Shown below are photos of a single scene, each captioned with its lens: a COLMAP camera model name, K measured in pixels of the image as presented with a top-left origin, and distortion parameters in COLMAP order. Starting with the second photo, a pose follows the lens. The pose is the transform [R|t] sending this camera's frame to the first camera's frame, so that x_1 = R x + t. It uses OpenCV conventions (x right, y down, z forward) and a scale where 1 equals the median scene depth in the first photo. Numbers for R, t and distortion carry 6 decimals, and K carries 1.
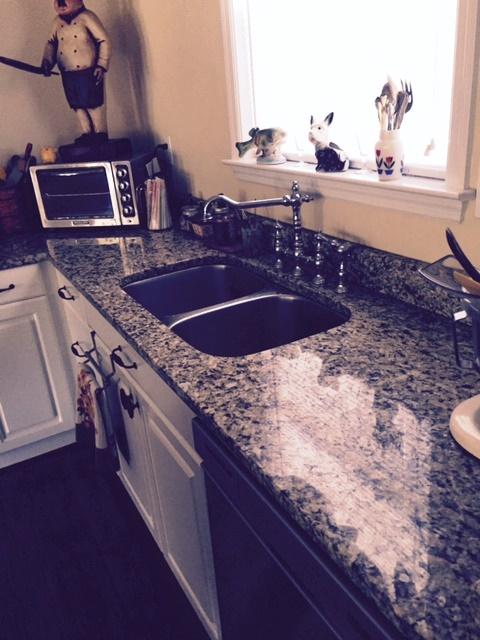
lens RADIAL K [[547.9, 0, 240.0], [0, 547.9, 320.0], [0, 0, 1]] dist [0.038897, -0.002964]
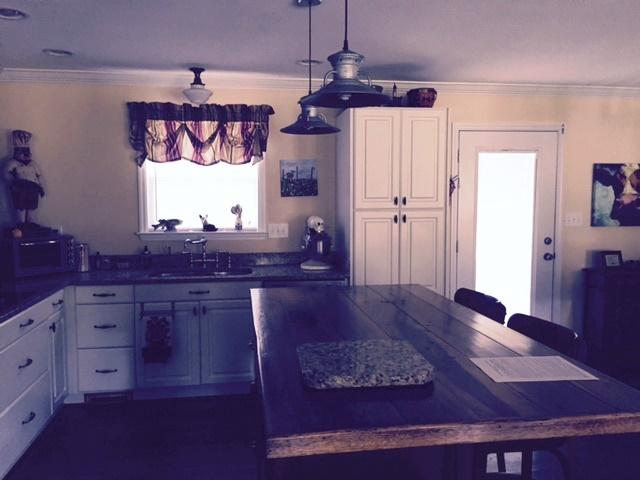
lens RADIAL K [[540.9, 0, 320.0], [0, 540.9, 240.0], [0, 0, 1]] dist [0.027154, -0.007439]
pose [[0.344531, 0.005521, 0.938759, -2.028607], [0.337840, 0.932256, -0.129472, 0.303573], [-0.875878, 0.361757, 0.319326, -0.389695]]
